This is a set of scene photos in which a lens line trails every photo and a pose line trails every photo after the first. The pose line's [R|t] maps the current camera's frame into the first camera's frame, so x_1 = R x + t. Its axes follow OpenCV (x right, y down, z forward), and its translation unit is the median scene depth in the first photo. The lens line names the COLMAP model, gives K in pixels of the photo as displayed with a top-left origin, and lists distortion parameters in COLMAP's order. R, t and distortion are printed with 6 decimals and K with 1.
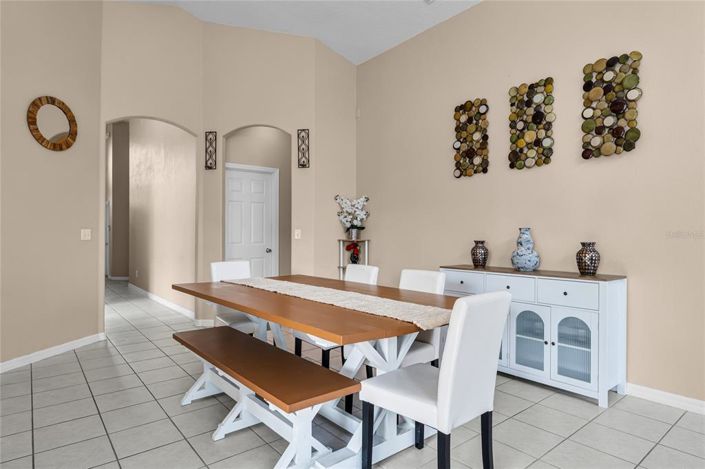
lens RADIAL K [[396.0, 0, 352.5], [0, 396.0, 234.5], [0, 0, 1]] dist [-0.004984, -0.001178]
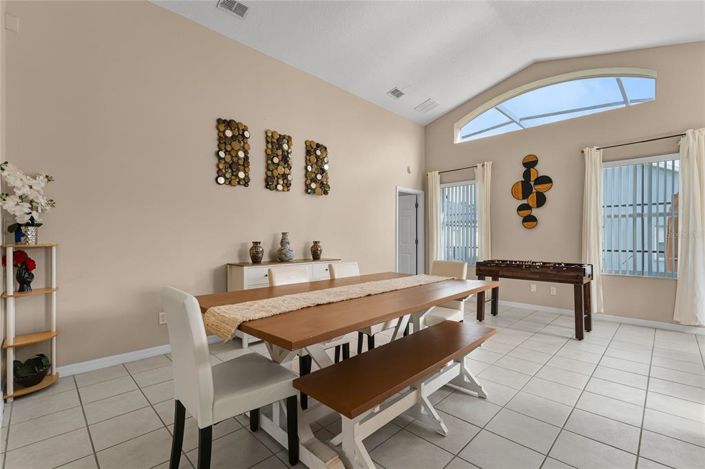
lens RADIAL K [[322.3, 0, 352.5], [0, 322.3, 234.5], [0, 0, 1]] dist [0.001479, 0.000058]
pose [[-0.102066, 0.006492, 0.994756, -0.767974], [-0.005137, 0.999962, -0.007053, -0.001305], [-0.994764, -0.005830, -0.102028, 0.854924]]
